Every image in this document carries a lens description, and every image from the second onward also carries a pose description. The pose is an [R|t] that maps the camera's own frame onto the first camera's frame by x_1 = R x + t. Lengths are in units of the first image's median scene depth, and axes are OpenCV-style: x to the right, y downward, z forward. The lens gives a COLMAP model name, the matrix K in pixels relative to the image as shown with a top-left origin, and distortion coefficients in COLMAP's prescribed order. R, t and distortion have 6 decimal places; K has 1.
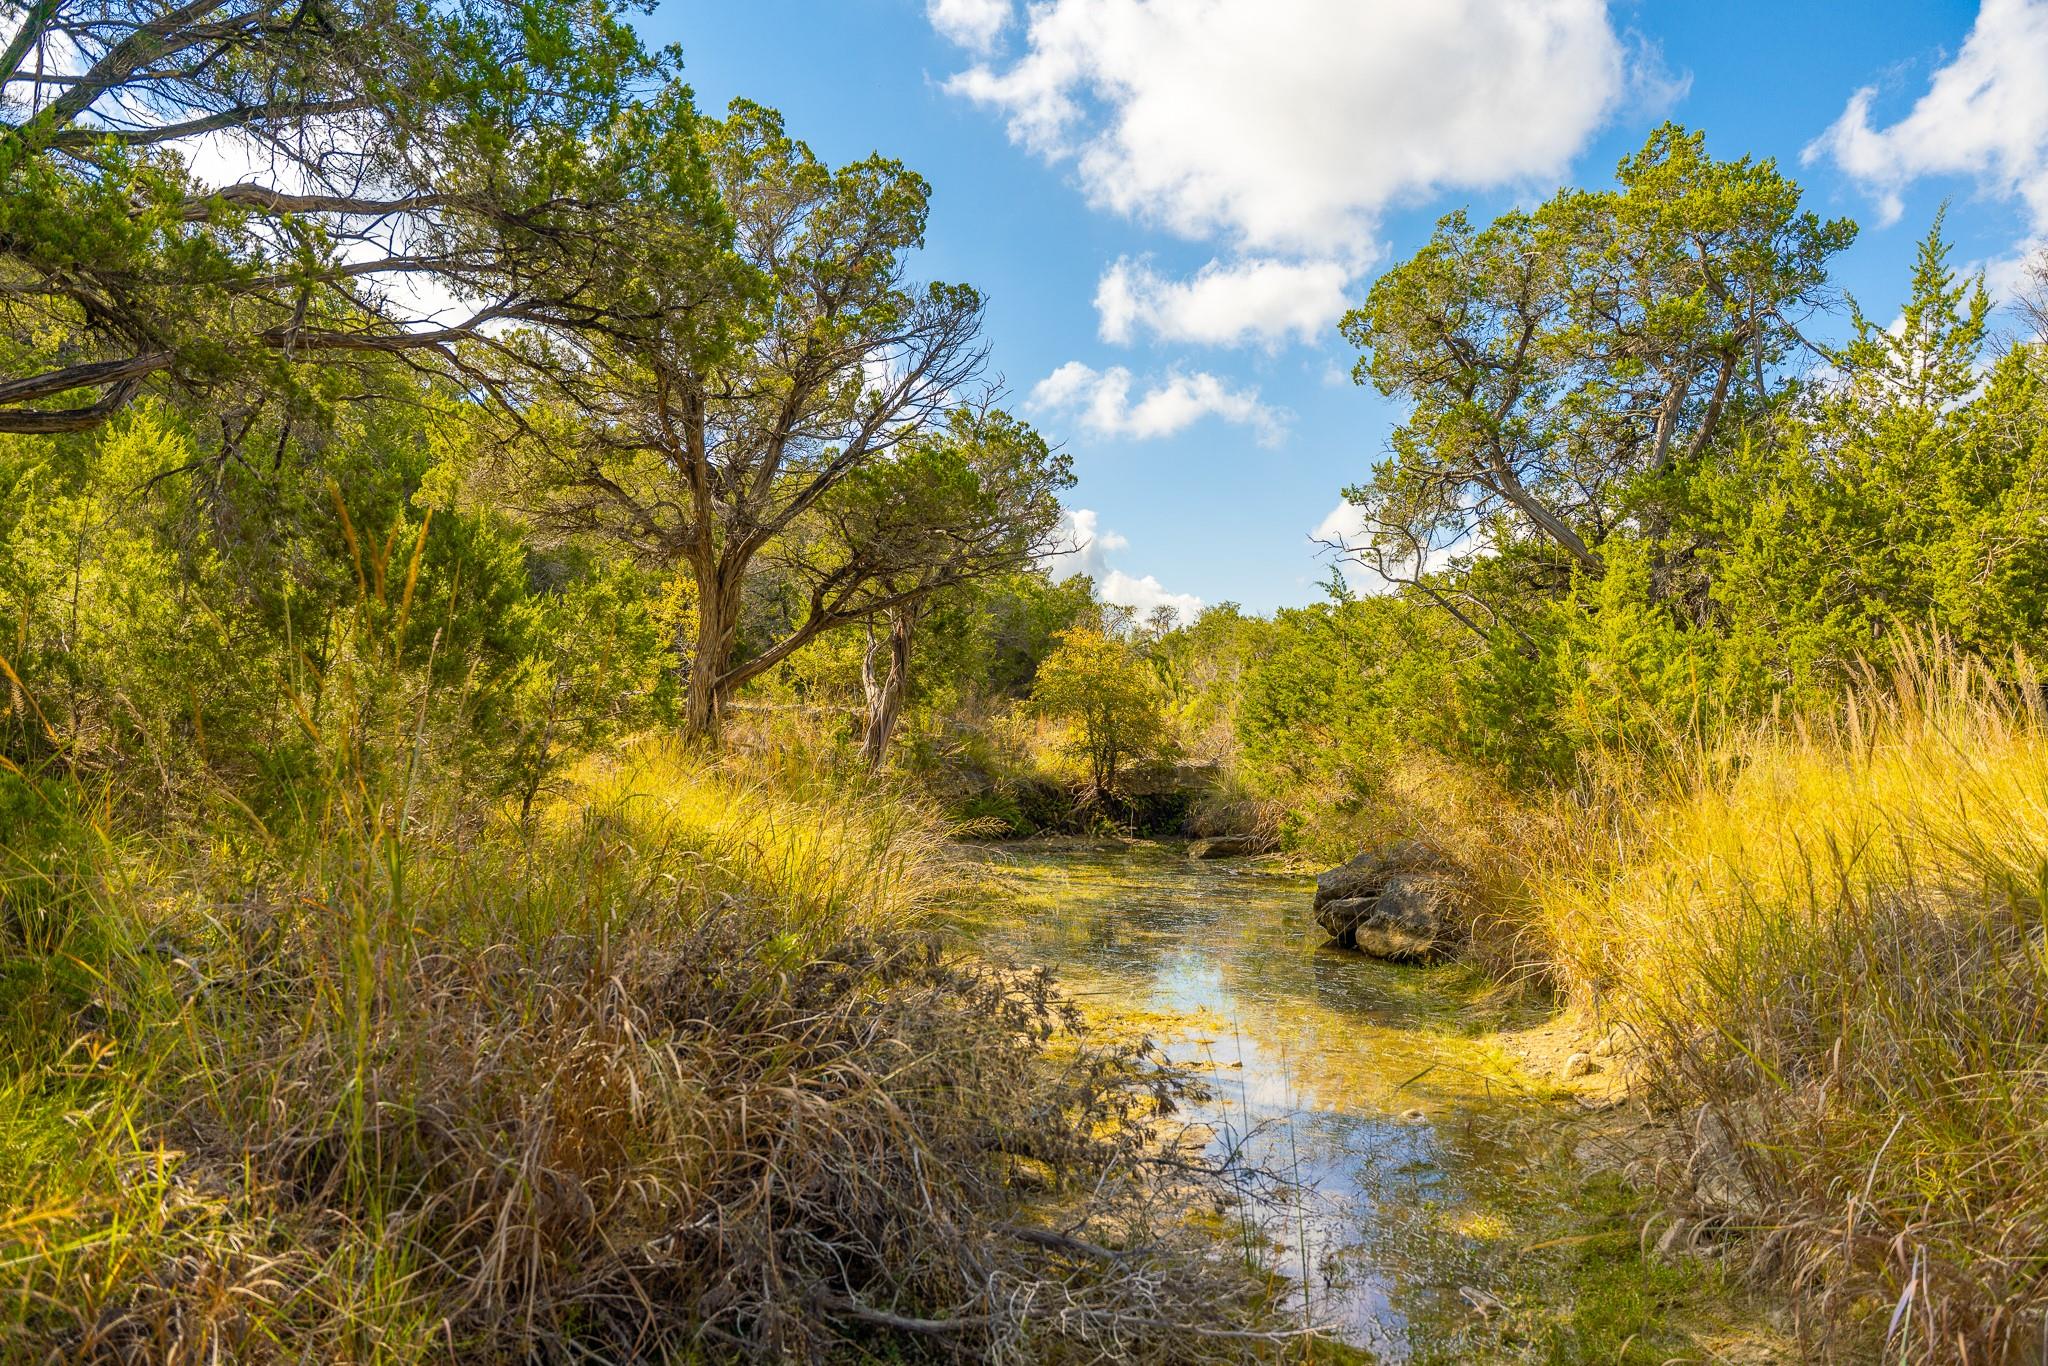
lens RADIAL K [[1366.8, 0, 1023.5], [0, 1366.8, 683.9], [0, 0, 1]] dist [-0.008975, -0.000225]
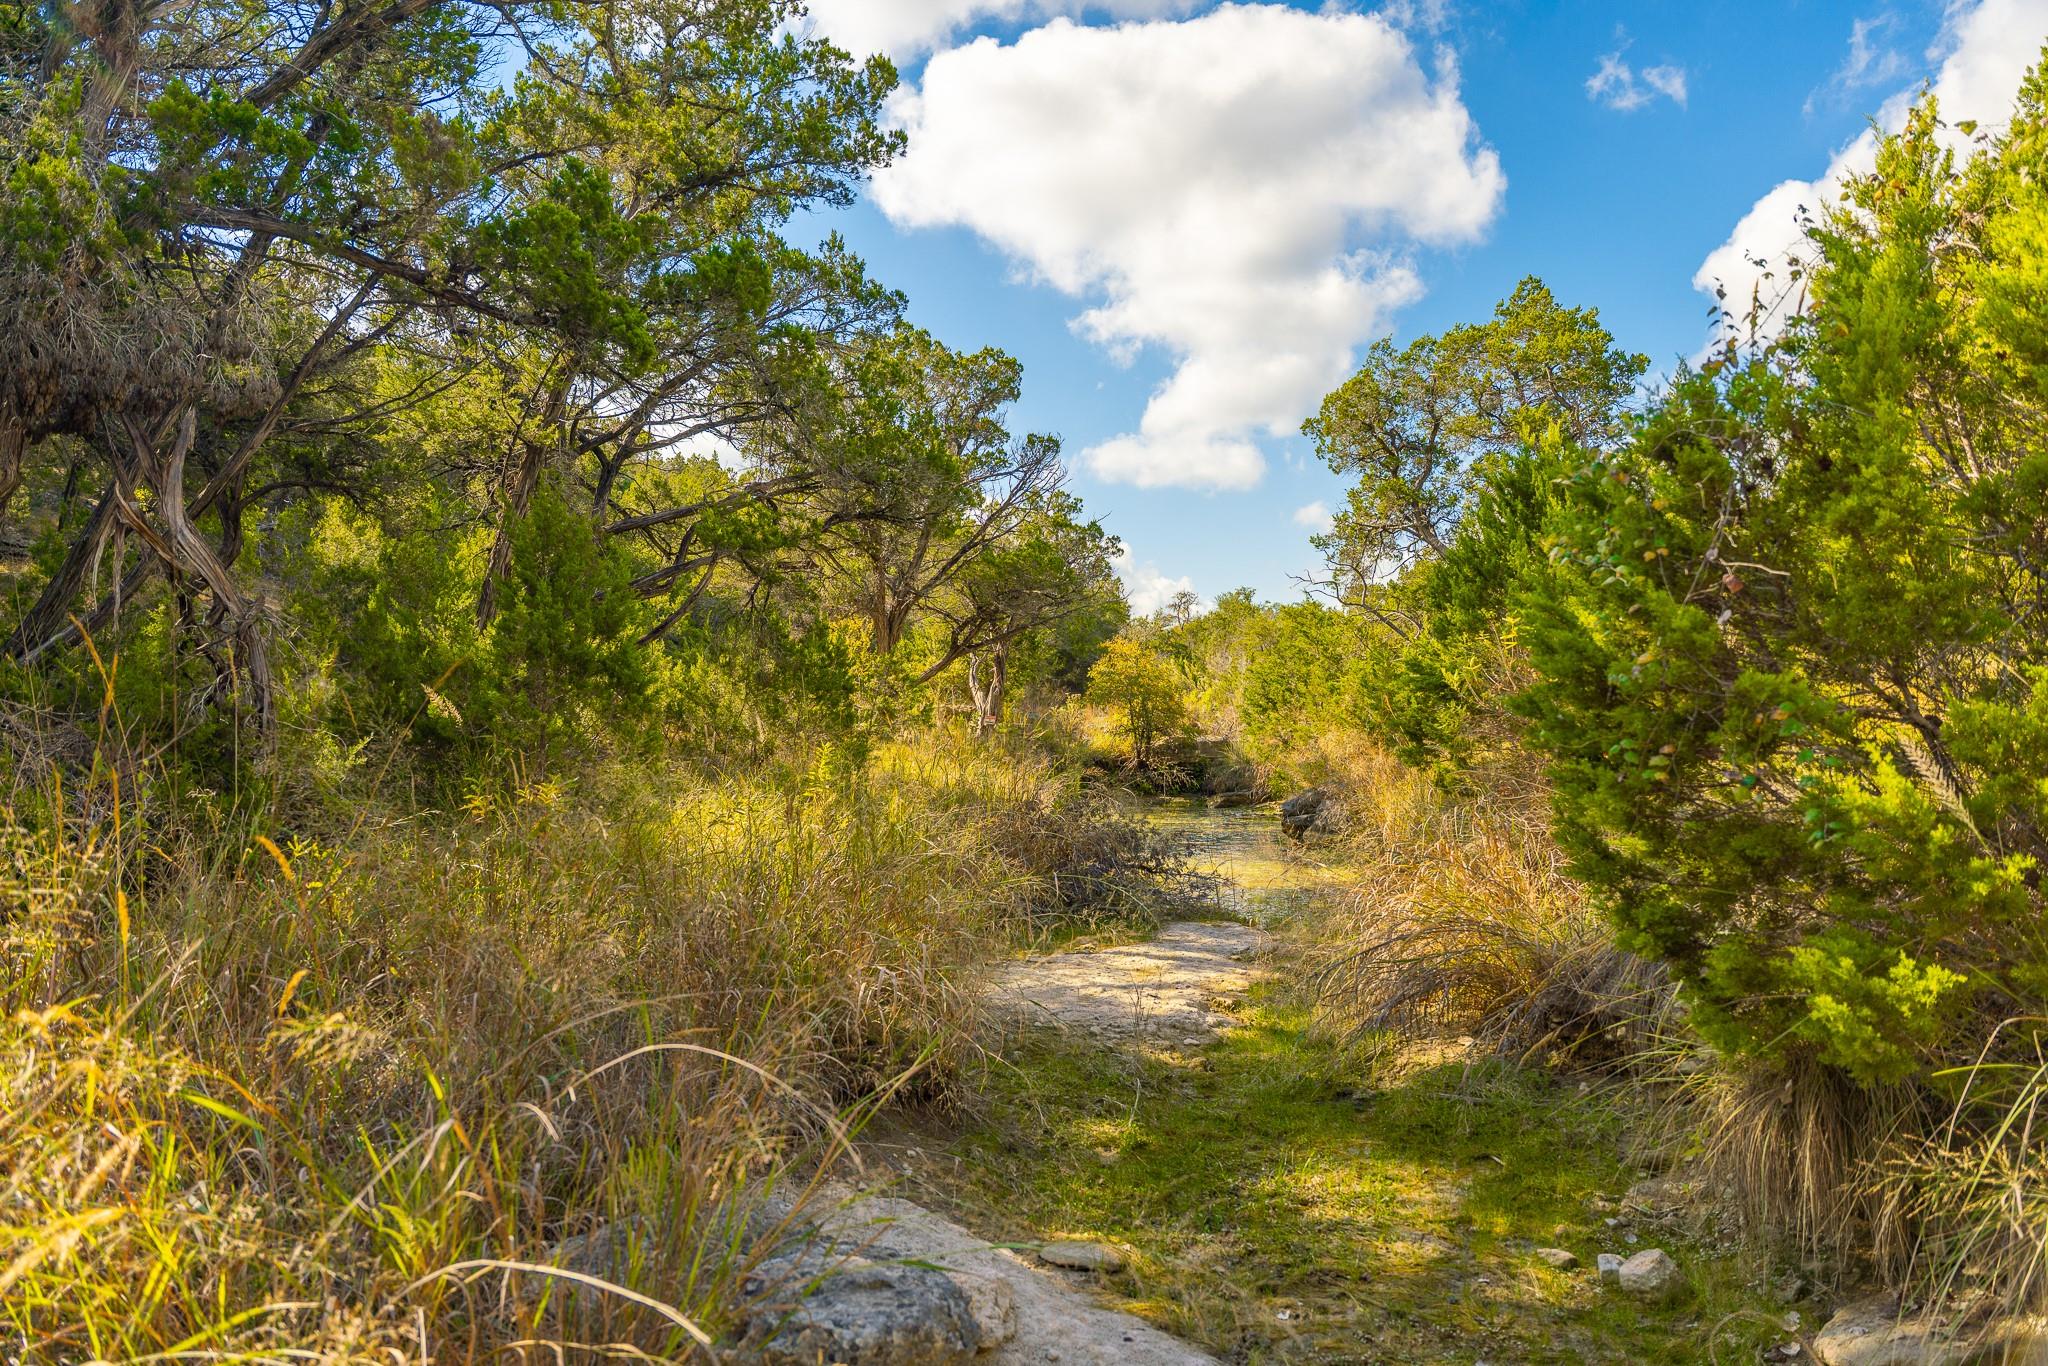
lens RADIAL K [[1366.8, 0, 1032.9], [0, 1366.8, 674.1], [0, 0, 1]] dist [-0.008975, -0.000225]
pose [[0.999498, -0.030300, -0.009247, -0.038949], [0.030354, 0.999523, 0.005770, -0.020661], [0.009068, -0.006048, 0.999941, -0.387362]]
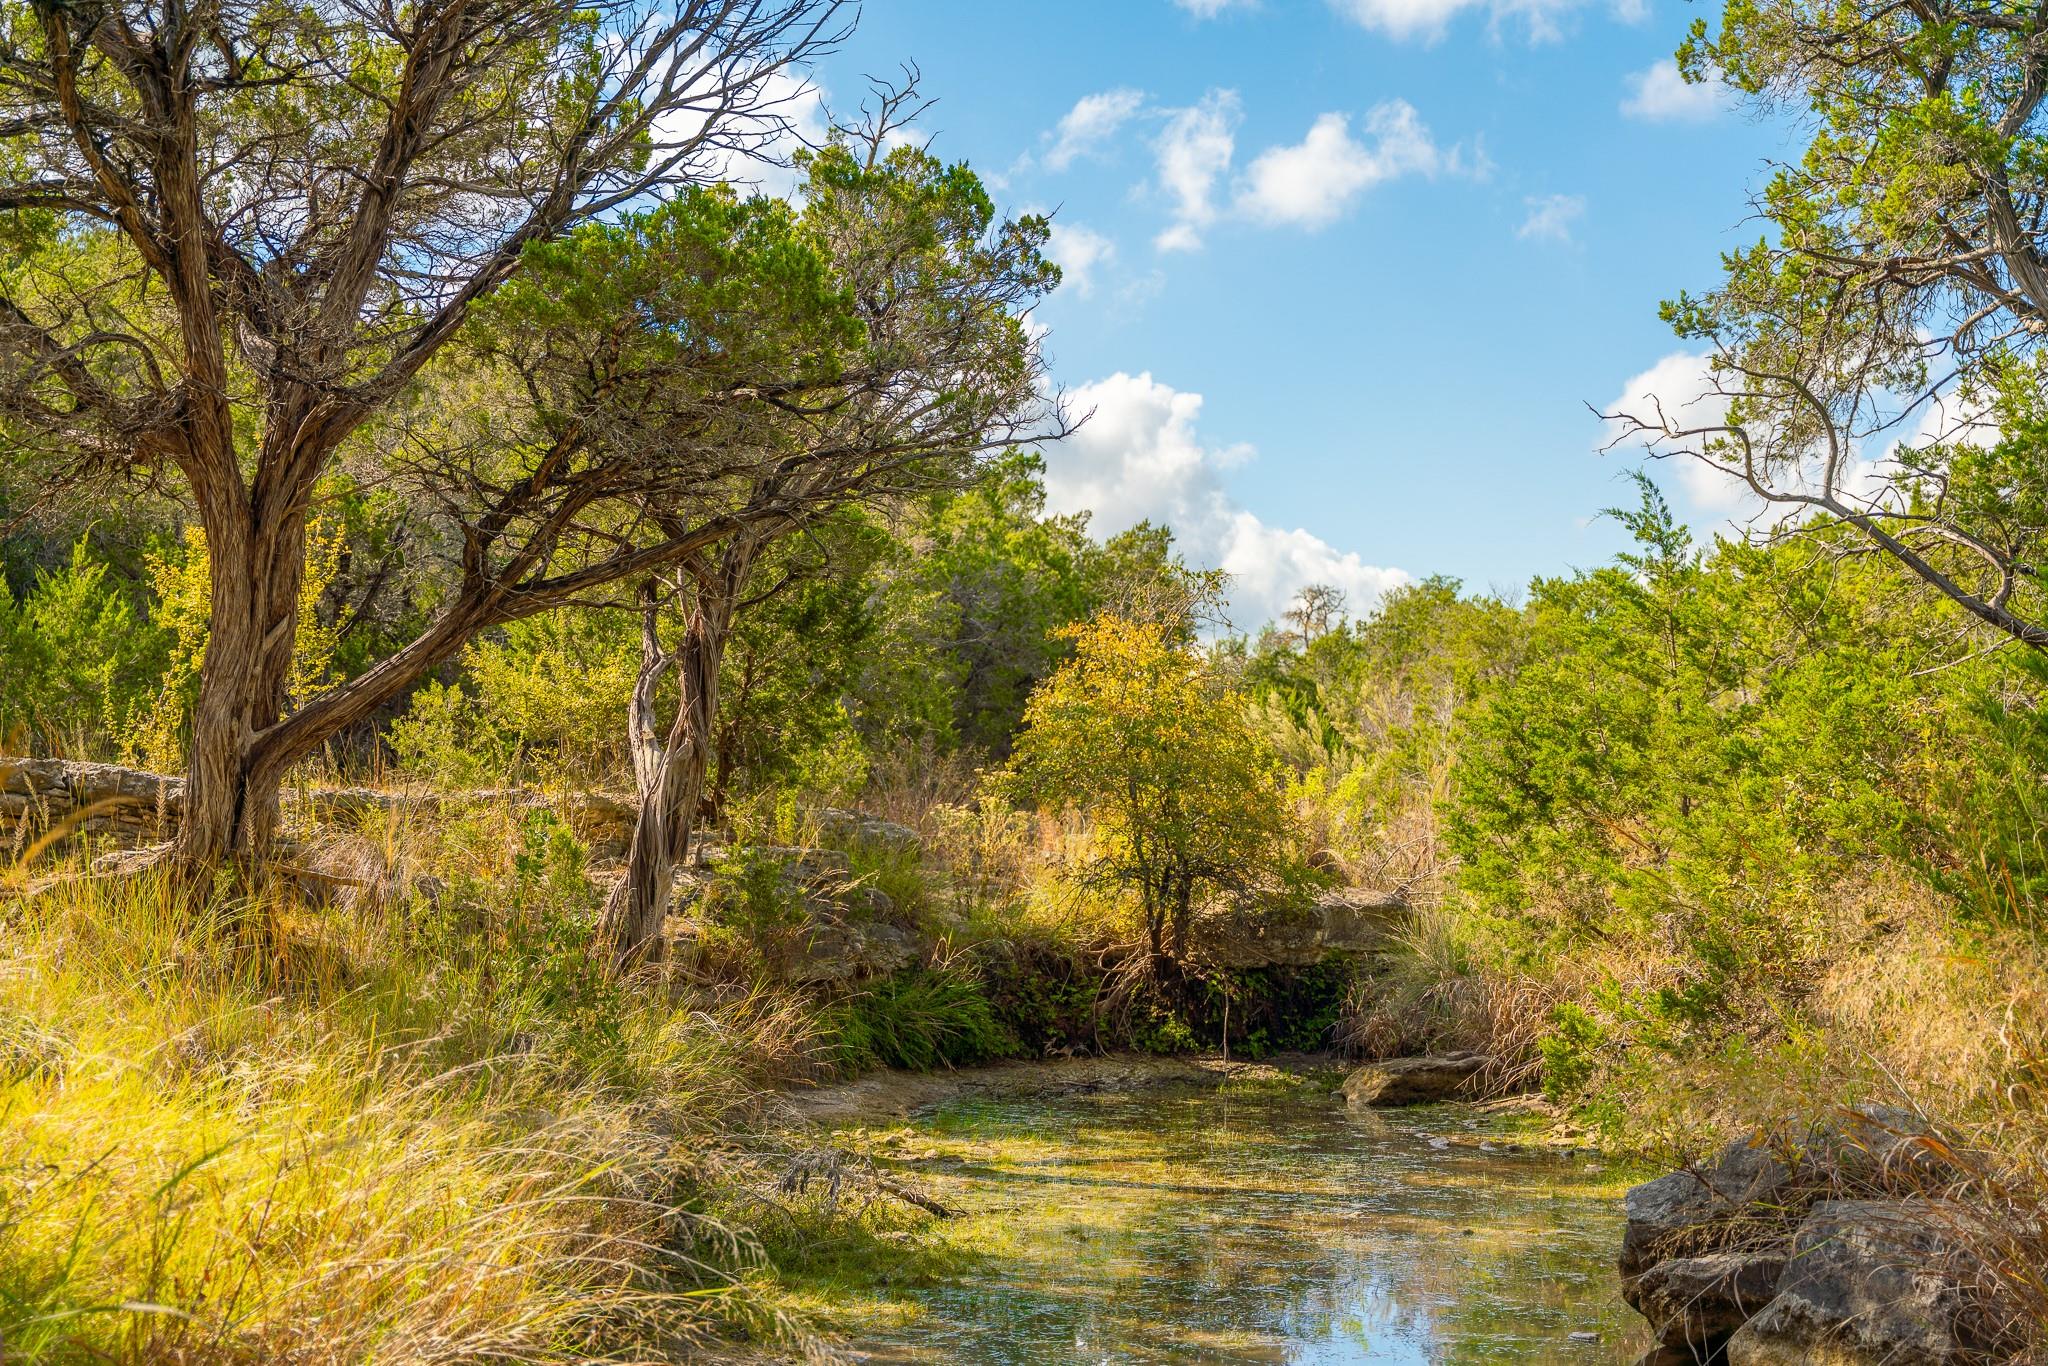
lens RADIAL K [[2538.4, 0, 1019.3], [0, 2538.4, 685.4], [0, 0, 1]] dist [0.023888, 0.000000]
pose [[0.999698, -0.017274, -0.017452, 0.029329], [0.016893, 0.999622, -0.021709, 0.001366], [0.017821, 0.021407, 0.999612, 0.138473]]
